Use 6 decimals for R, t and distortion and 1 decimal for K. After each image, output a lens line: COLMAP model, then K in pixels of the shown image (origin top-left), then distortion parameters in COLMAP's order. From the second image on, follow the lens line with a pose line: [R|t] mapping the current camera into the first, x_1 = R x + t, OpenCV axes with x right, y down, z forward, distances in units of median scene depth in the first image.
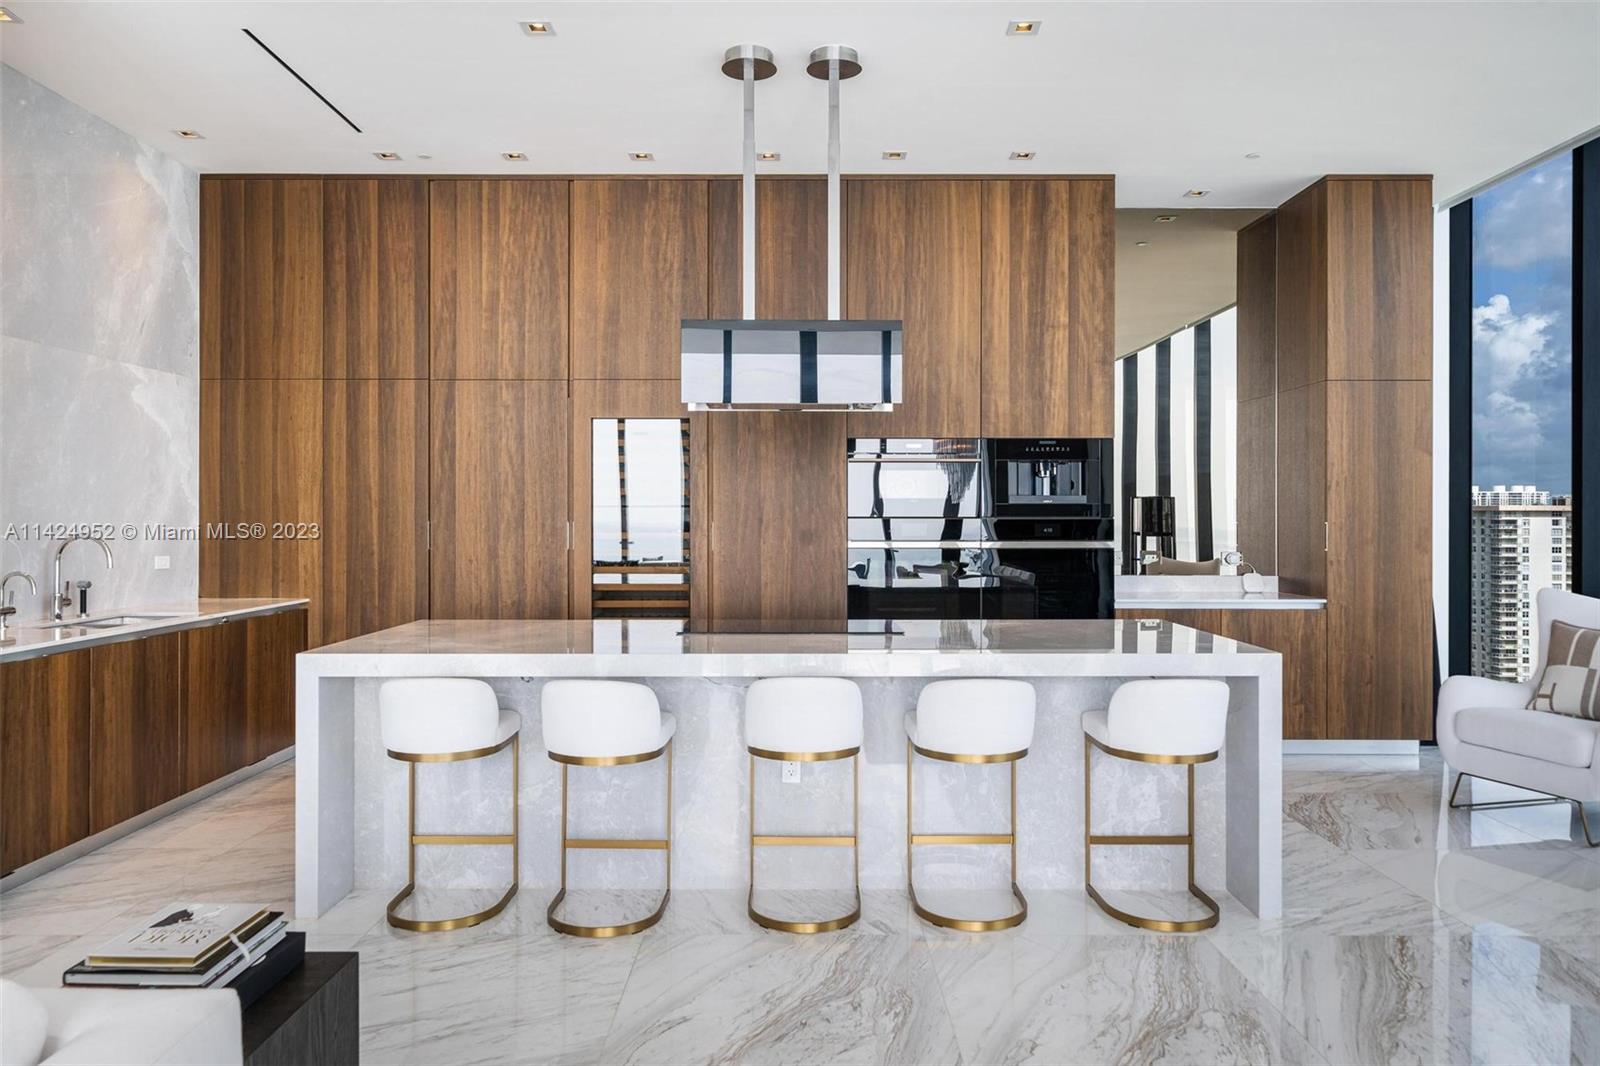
lens RADIAL K [[1069.2, 0, 802.0], [0, 1069.2, 516.0], [0, 0, 1]] dist [-0.006088, -0.000451]
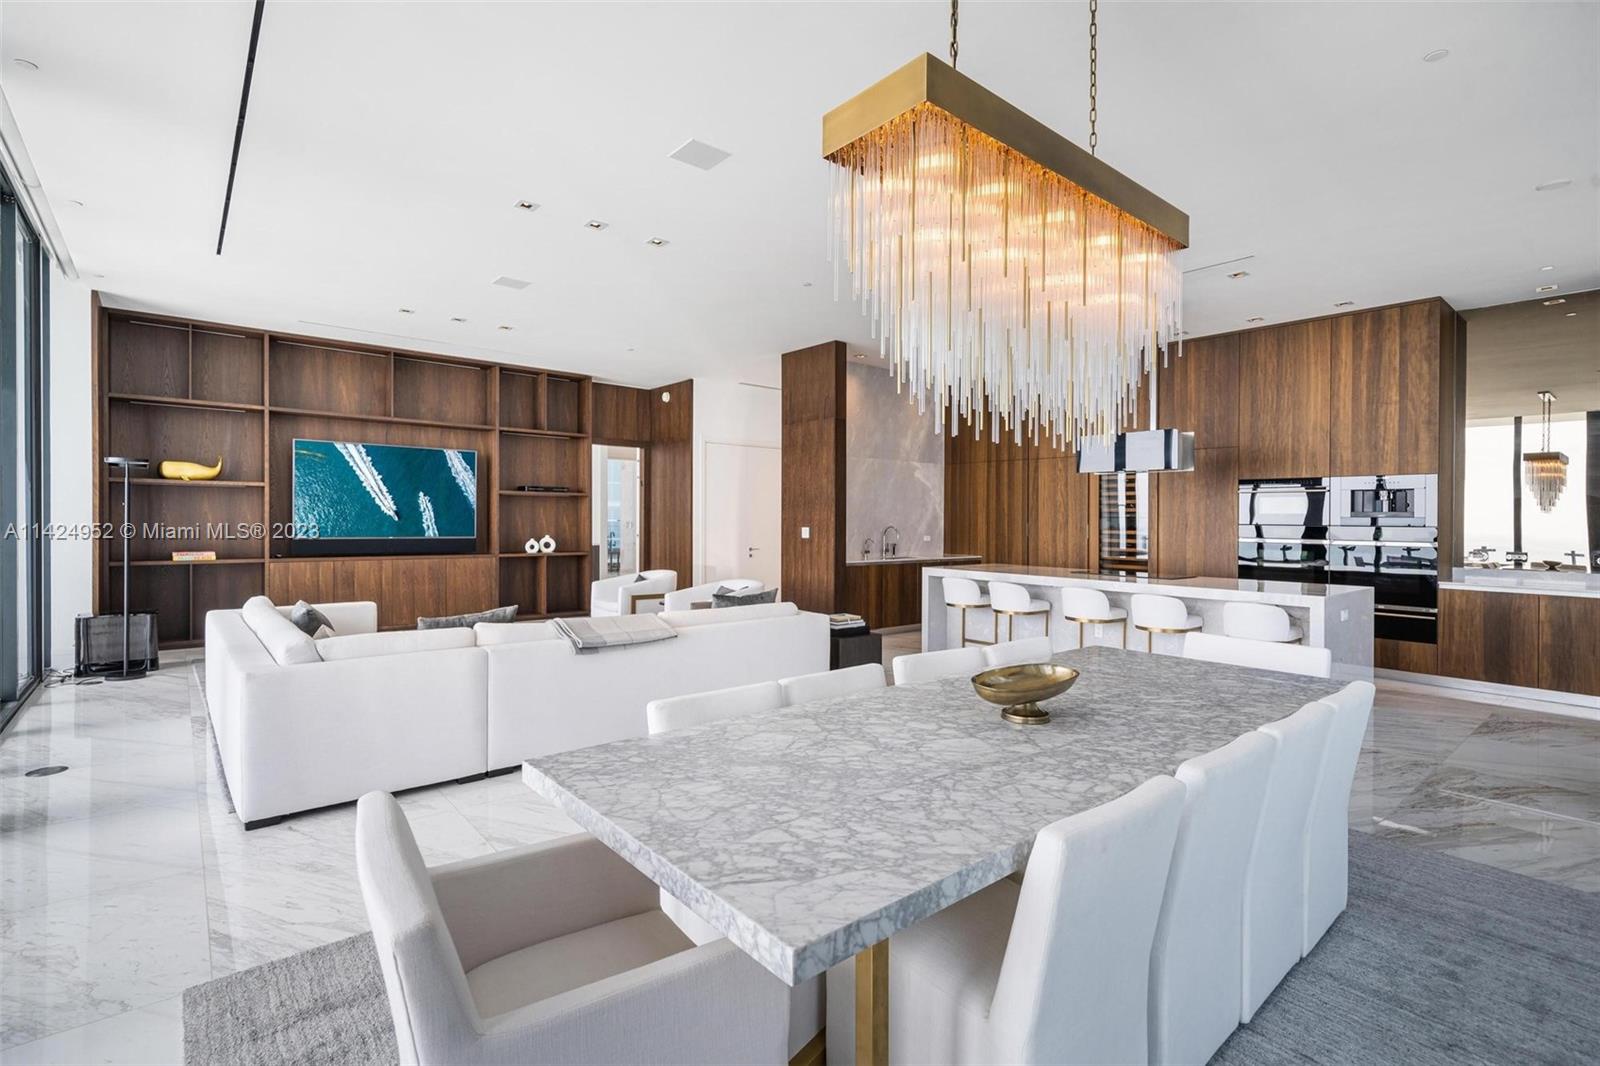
lens RADIAL K [[737.0, 0, 797.2], [0, 737.0, 524.9], [0, 0, 1]] dist [0.001767, 0.000896]
pose [[0.648510, 0.014248, -0.761073, 0.499732], [-0.007033, 0.999894, 0.012726, -0.008148], [0.761174, -0.002900, 0.648542, -0.349244]]
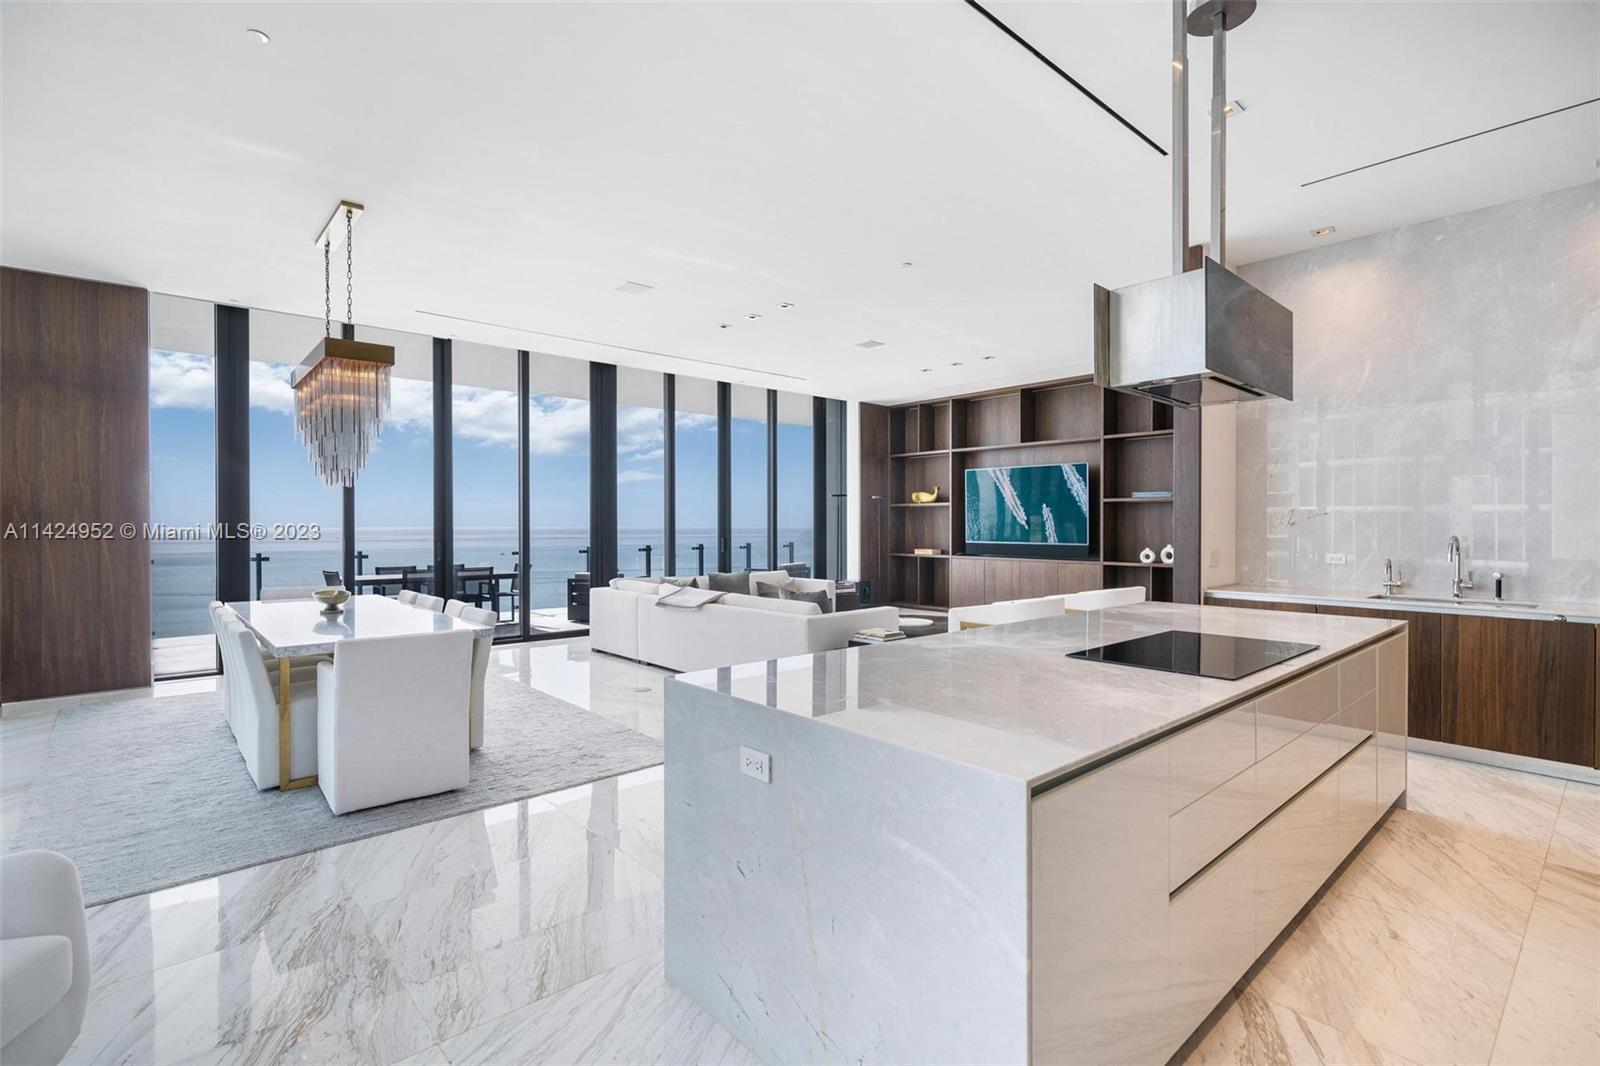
lens RADIAL K [[737.0, 0, 774.9], [0, 737.0, 528.8], [0, 0, 1]] dist [0.001767, 0.000896]
pose [[-0.752676, 0.003029, -0.658384, 0.464274], [0.003864, 0.999993, 0.000183, 0.004141], [0.658379, -0.002407, -0.752683, 0.863216]]
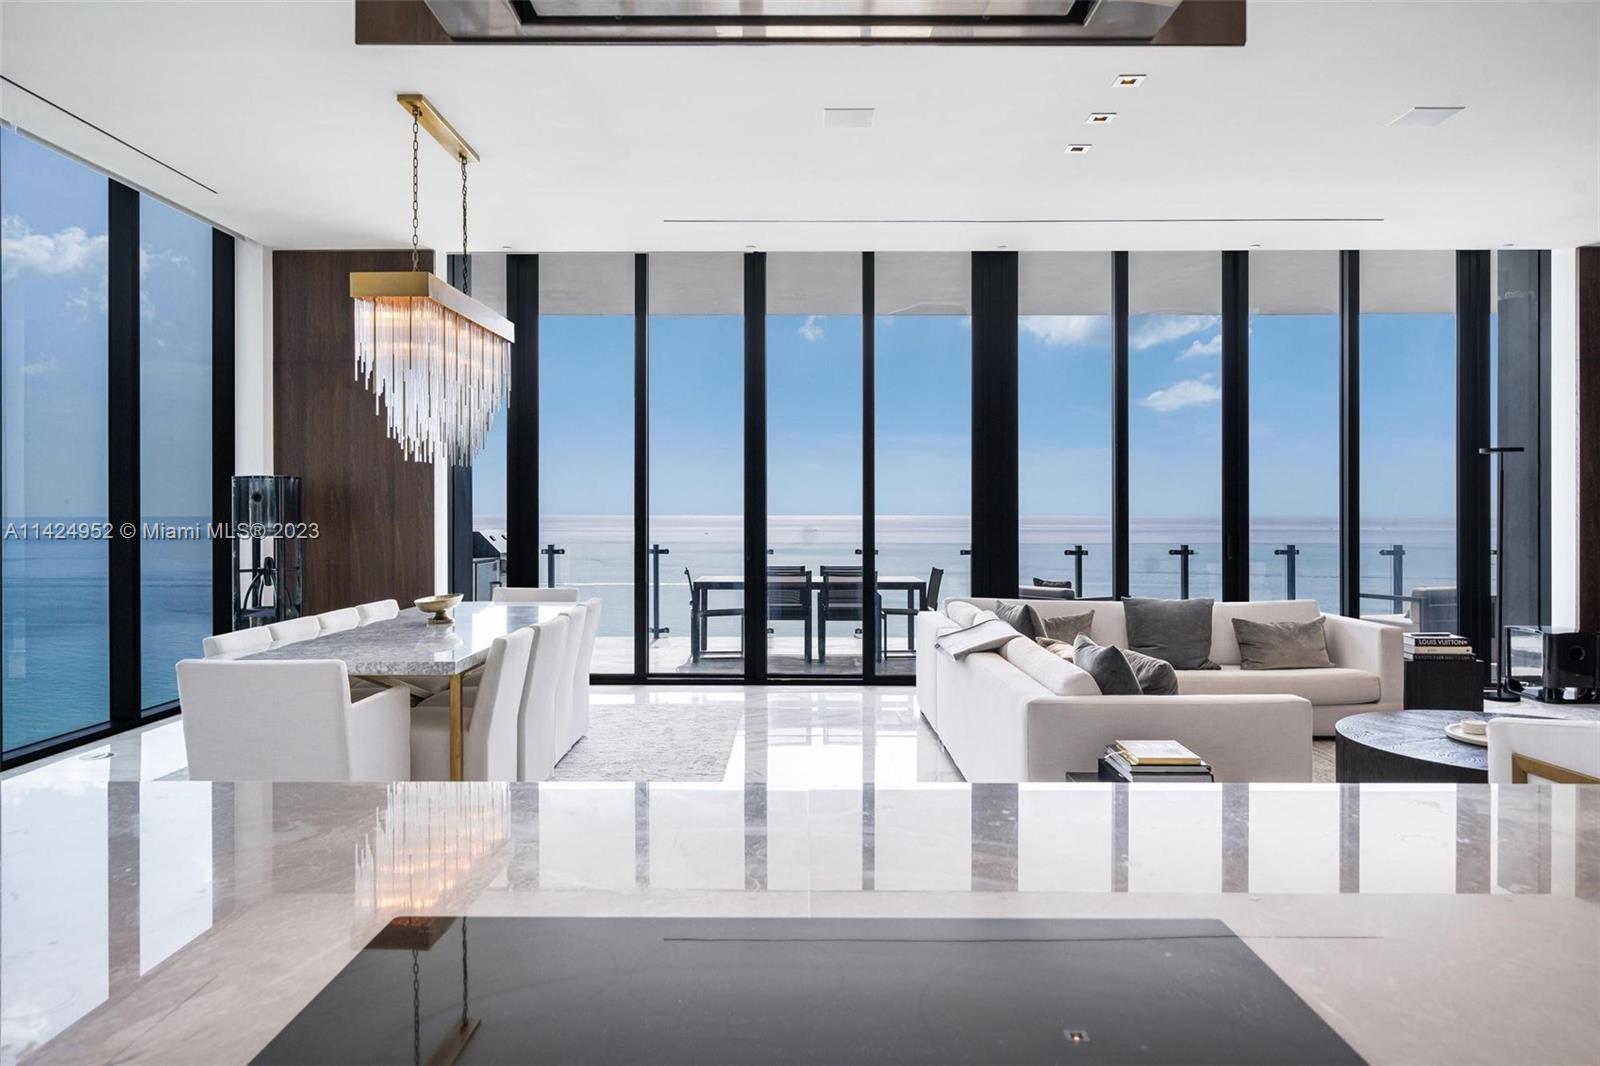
lens RADIAL K [[1069.2, 0, 799.0], [0, 1069.2, 523.5], [0, 0, 1]] dist [-0.006088, -0.000451]
pose [[-0.999983, -0.001124, 0.005735, -0.016357], [-0.001084, 0.999975, 0.007026, 0.001838], [-0.005742, 0.007020, -0.999959, 0.861838]]
